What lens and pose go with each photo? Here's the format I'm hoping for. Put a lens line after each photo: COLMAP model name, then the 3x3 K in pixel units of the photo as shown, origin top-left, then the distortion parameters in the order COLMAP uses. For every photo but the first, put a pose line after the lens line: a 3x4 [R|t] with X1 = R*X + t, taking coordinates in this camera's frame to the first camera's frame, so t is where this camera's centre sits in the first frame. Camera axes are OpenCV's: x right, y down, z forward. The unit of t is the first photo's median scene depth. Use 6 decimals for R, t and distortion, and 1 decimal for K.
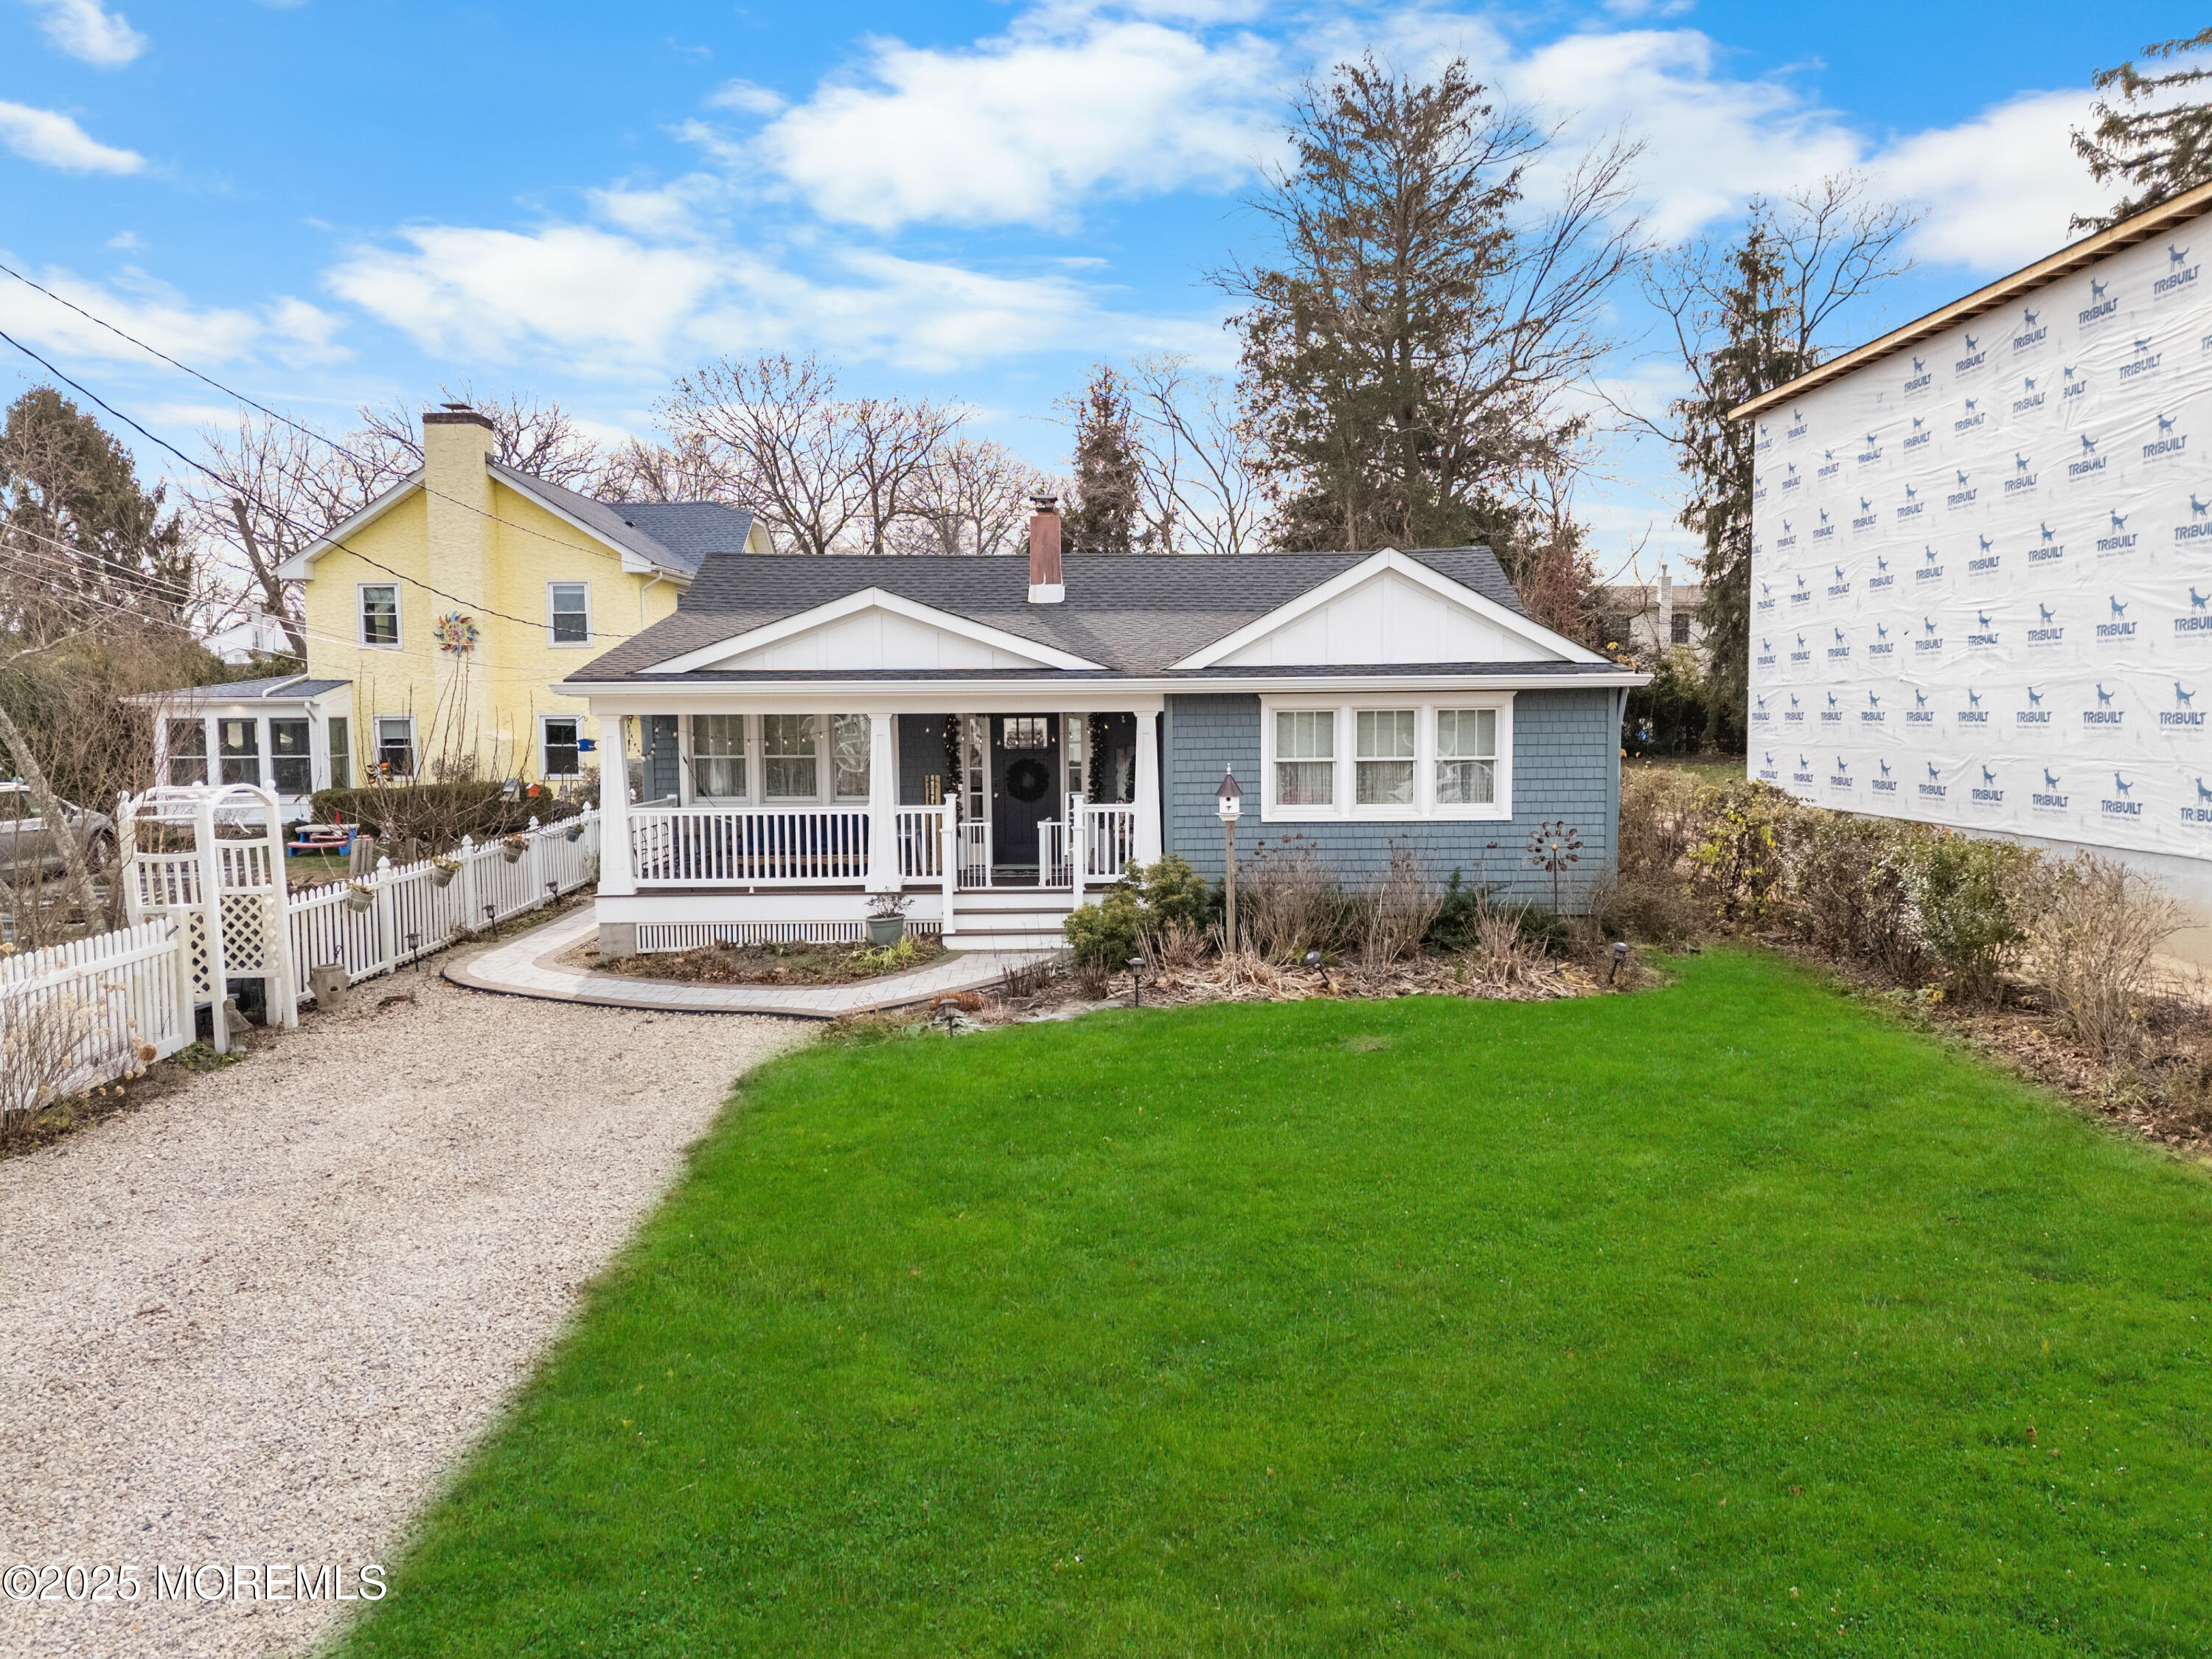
lens RADIAL K [[1582.1, 0, 1126.0], [0, 1582.1, 846.0], [0, 0, 1]] dist [0.055839, -0.015119]
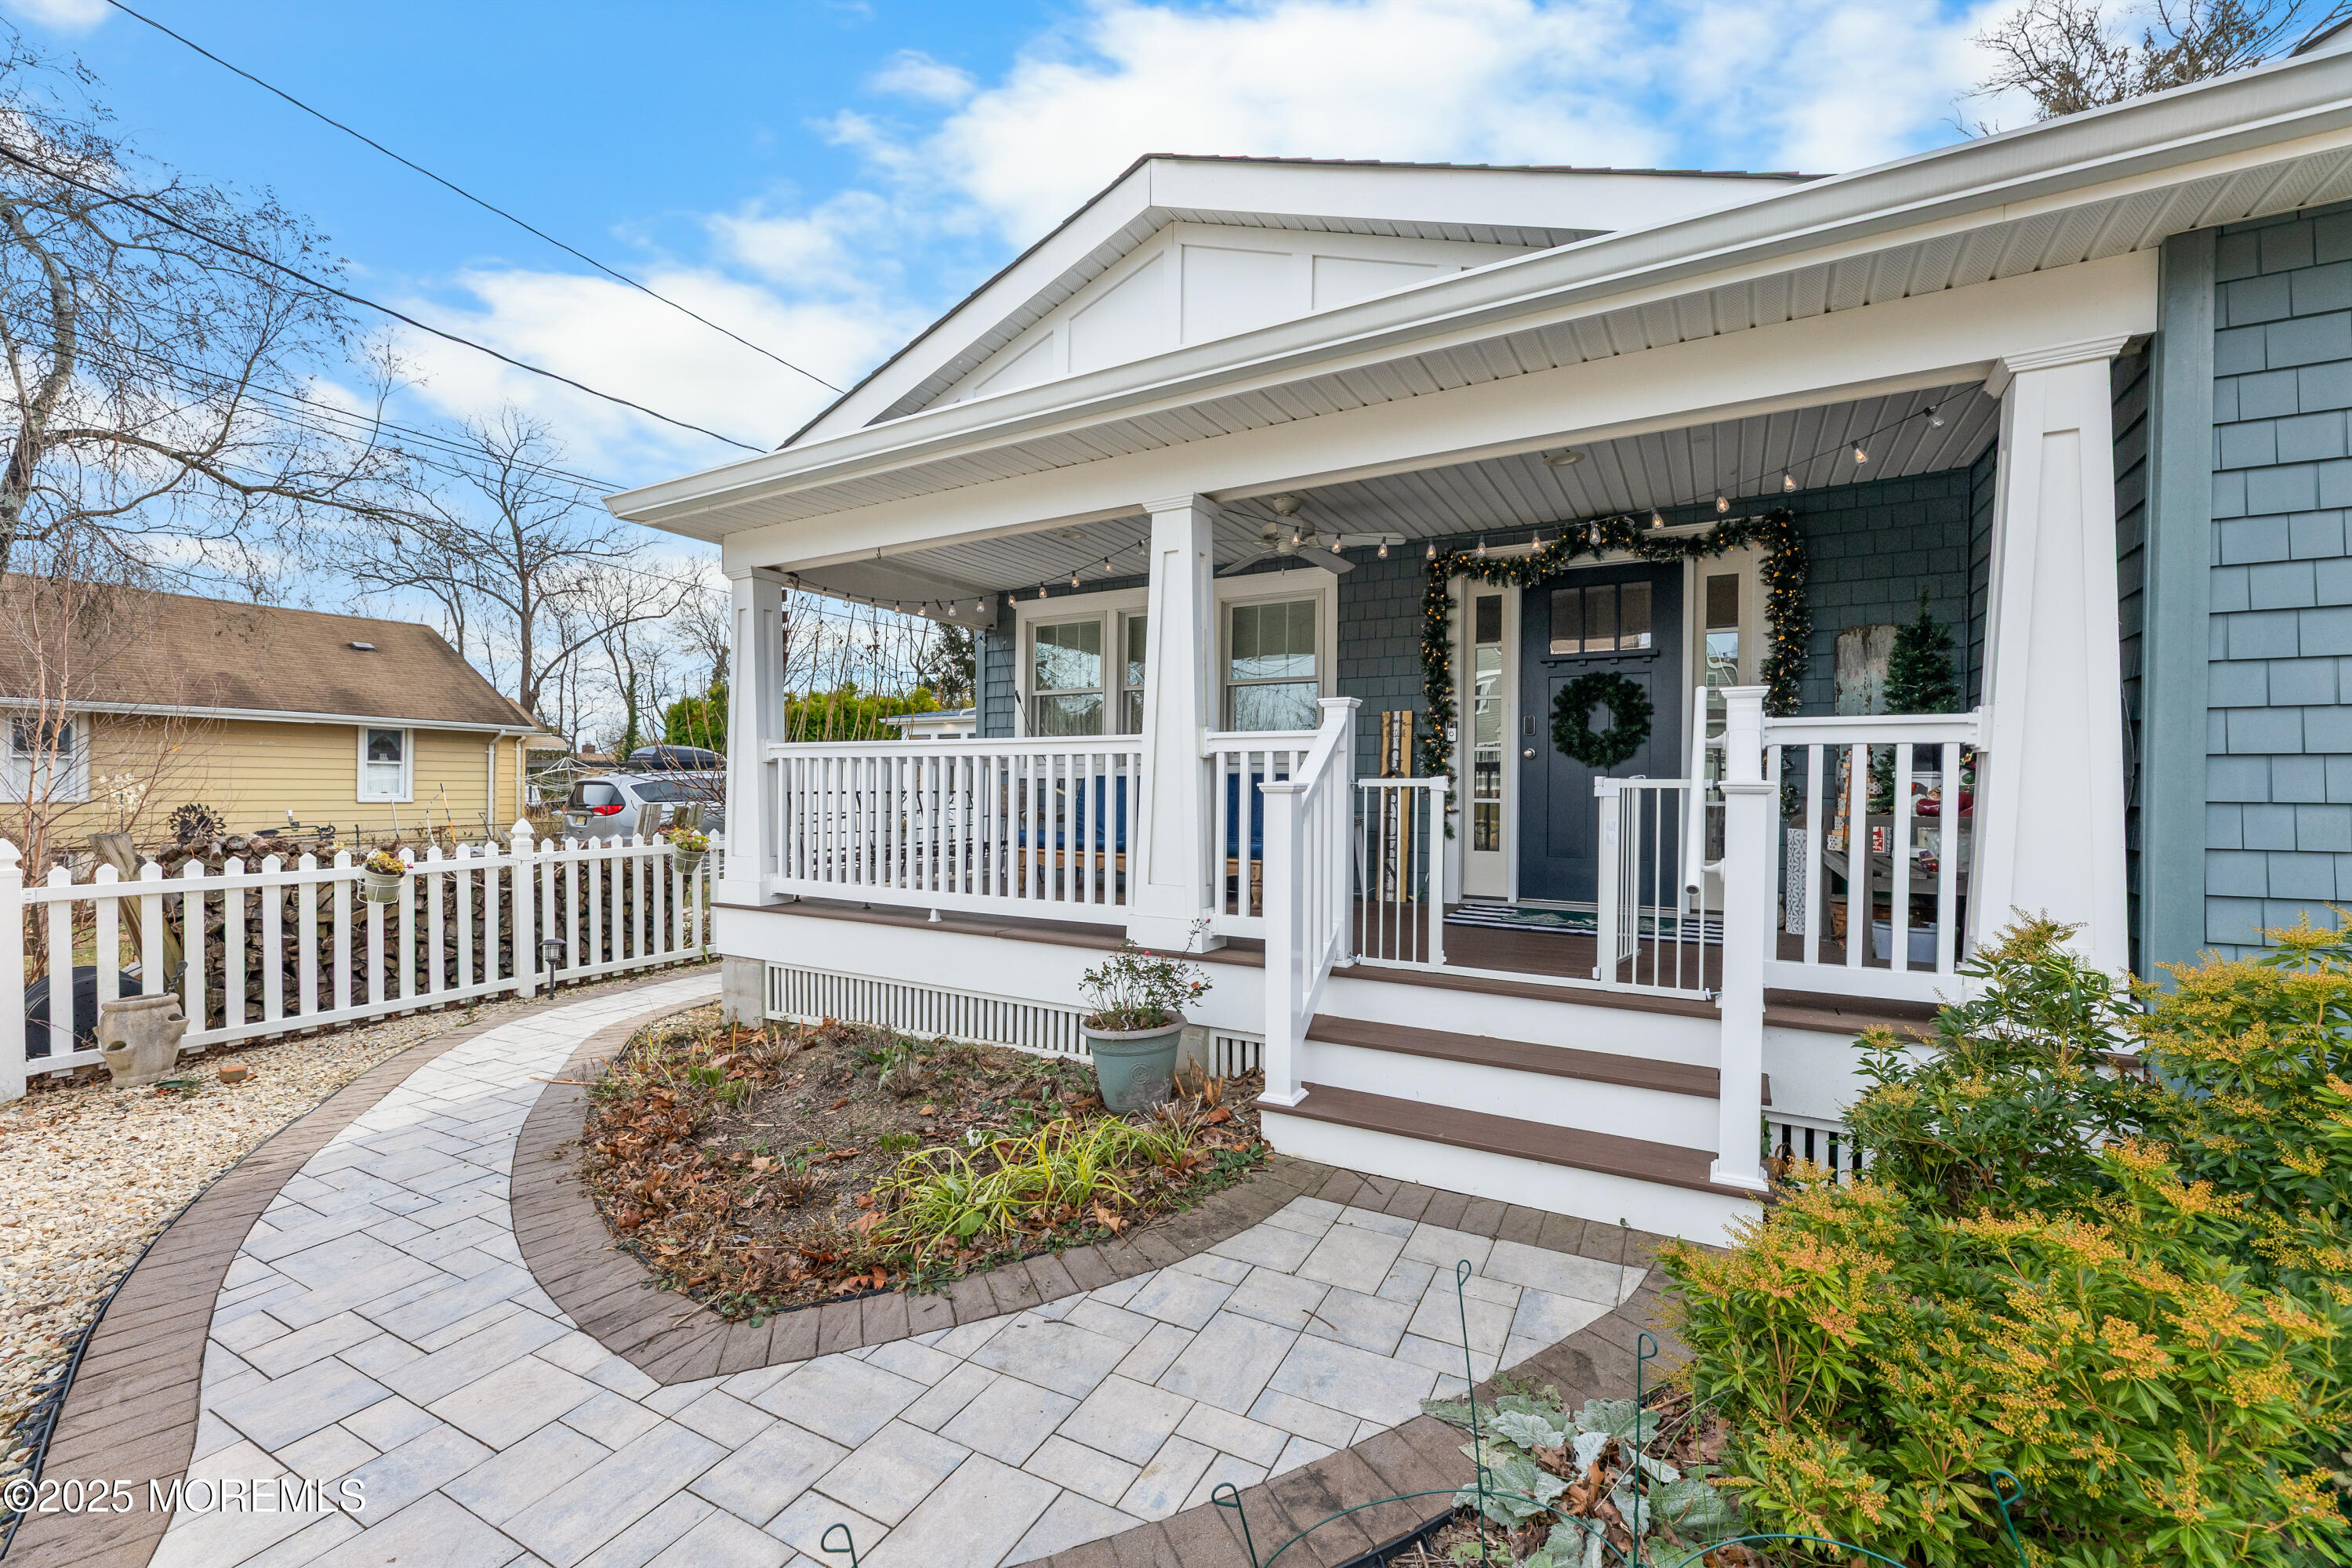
lens RADIAL K [[957.7, 0, 1183.6], [0, 957.7, 788.2], [0, 0, 1]] dist [0.009584, -0.000742]
pose [[0.864682, 0.016904, -0.502036, -0.030299], [-0.059961, 0.995761, -0.069744, 0.005591], [0.498729, 0.090409, 0.862030, 0.791998]]
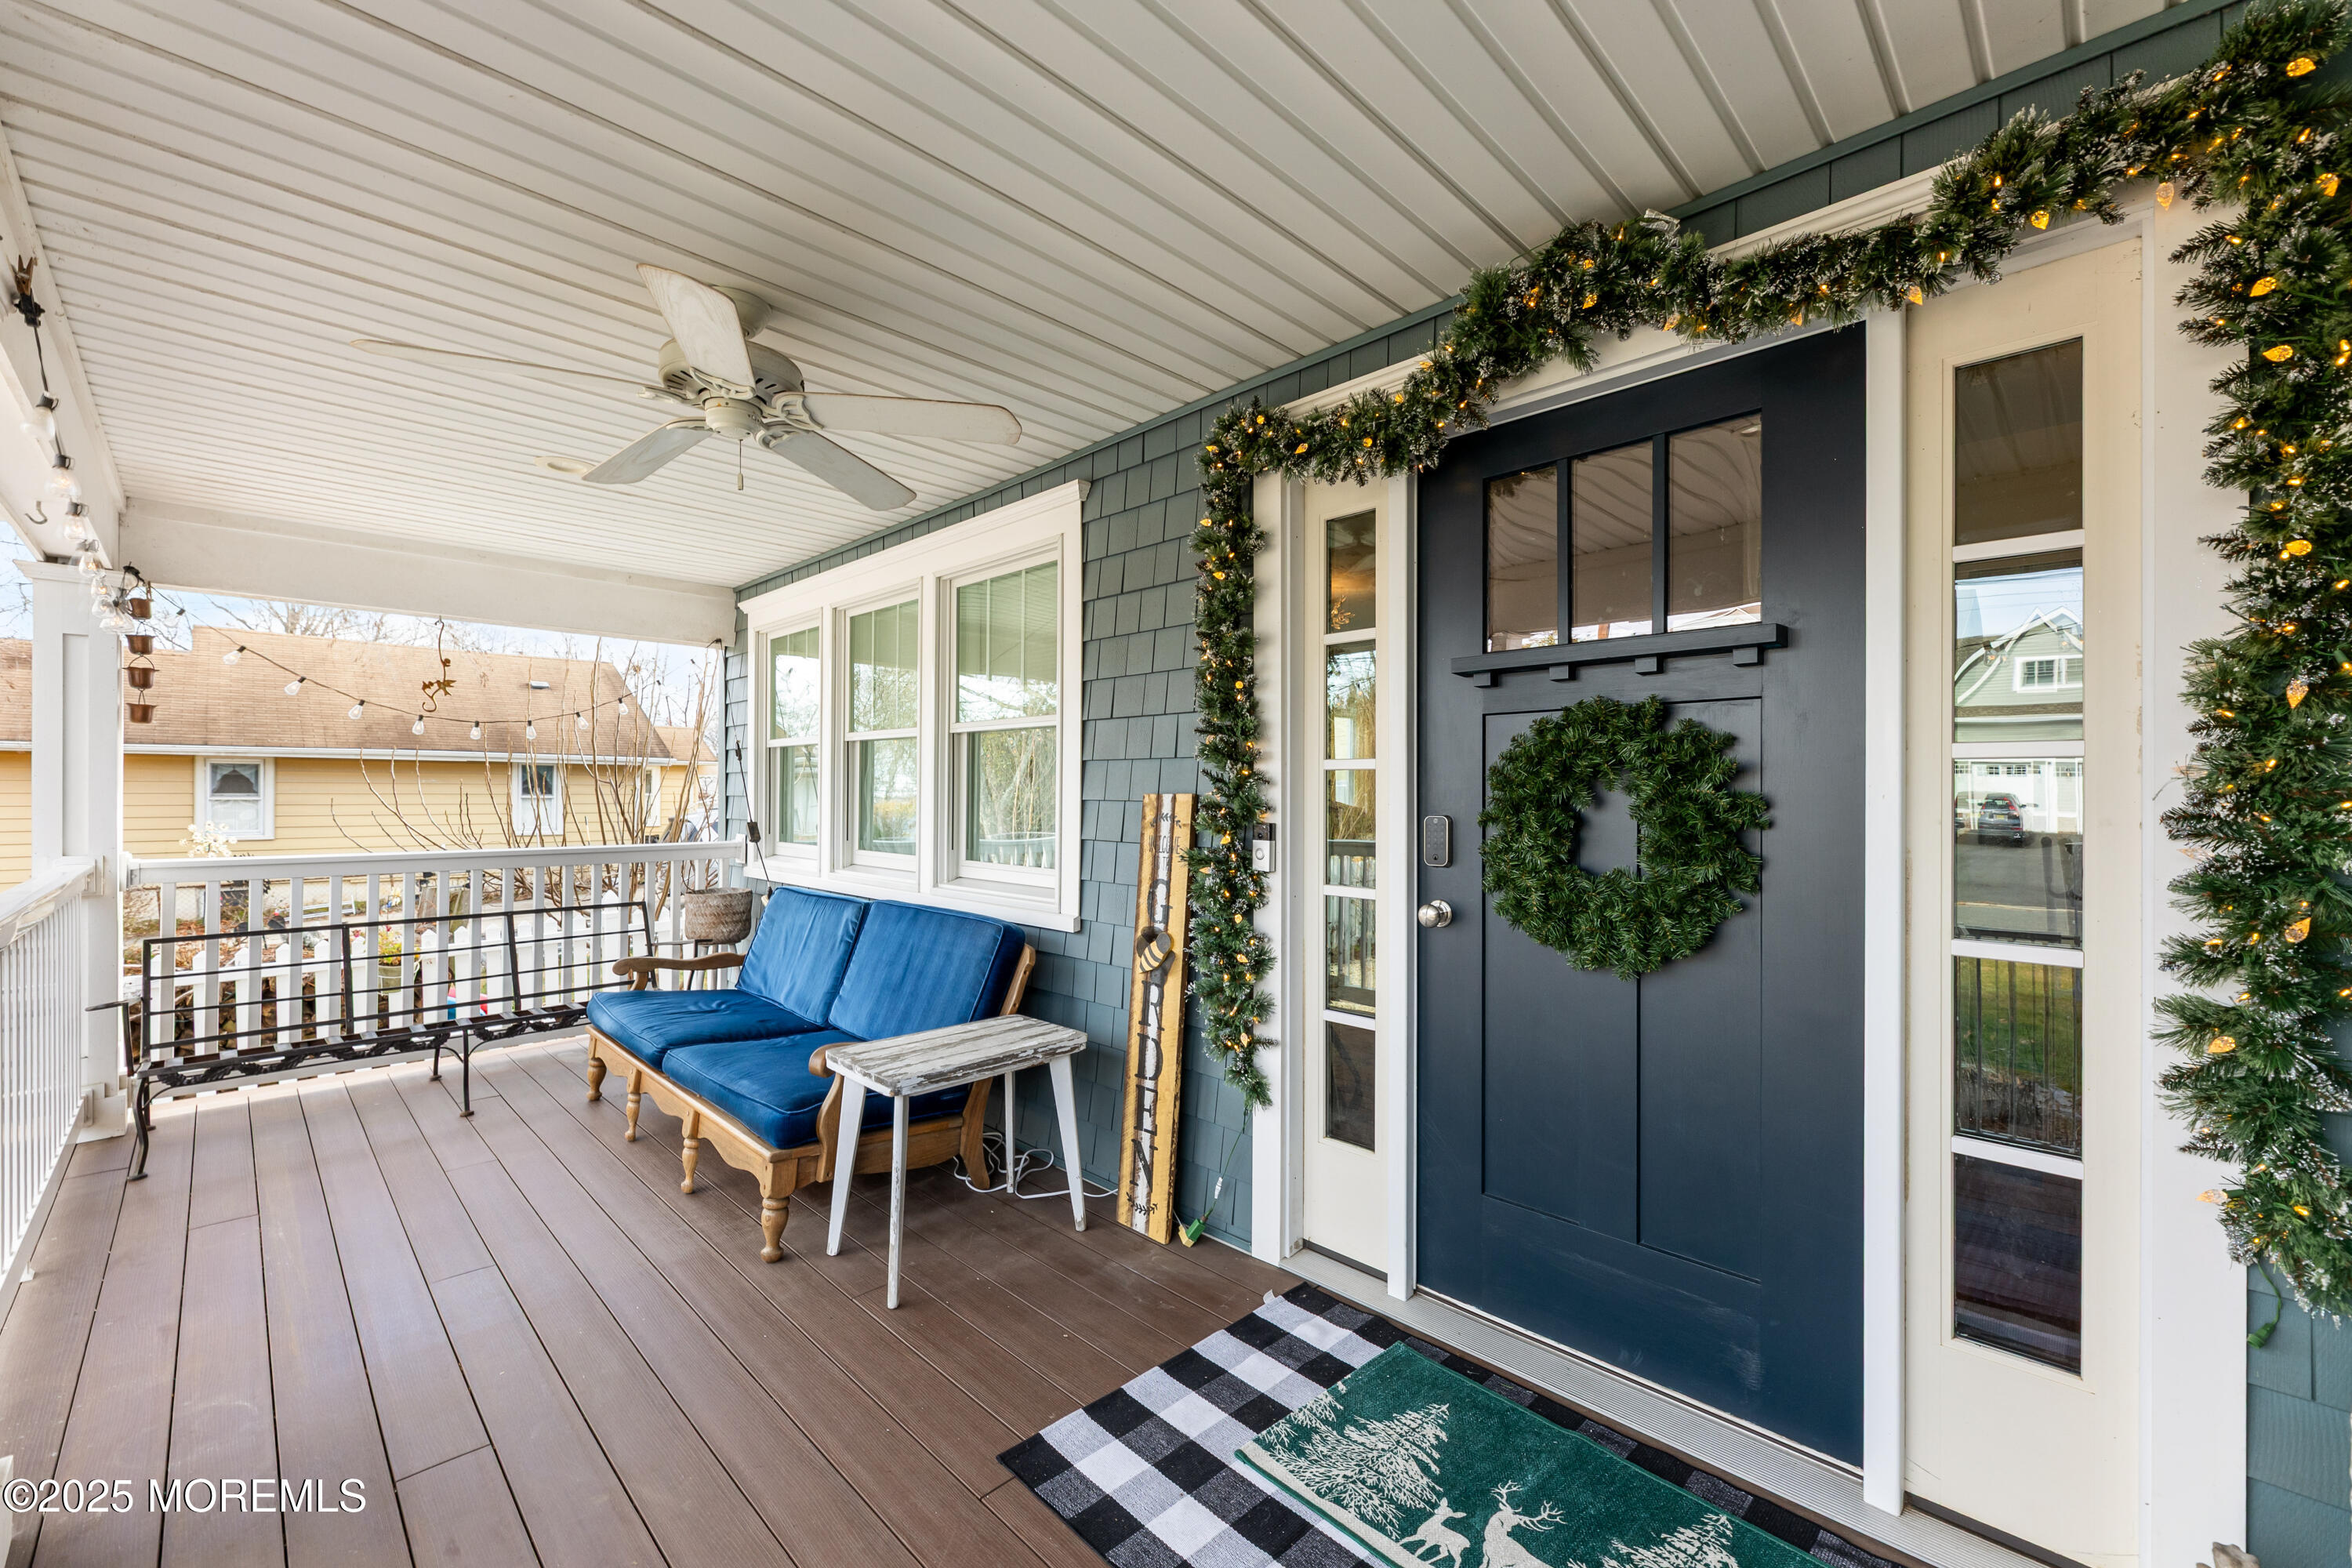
lens RADIAL K [[957.7, 0, 1177.8], [0, 957.7, 785.2], [0, 0, 1]] dist [0.009584, -0.000742]
pose [[0.691379, 0.008092, -0.722447, -0.027702], [-0.073464, 0.995542, -0.059153, -0.022714], [0.718747, 0.093971, 0.688892, 0.924848]]
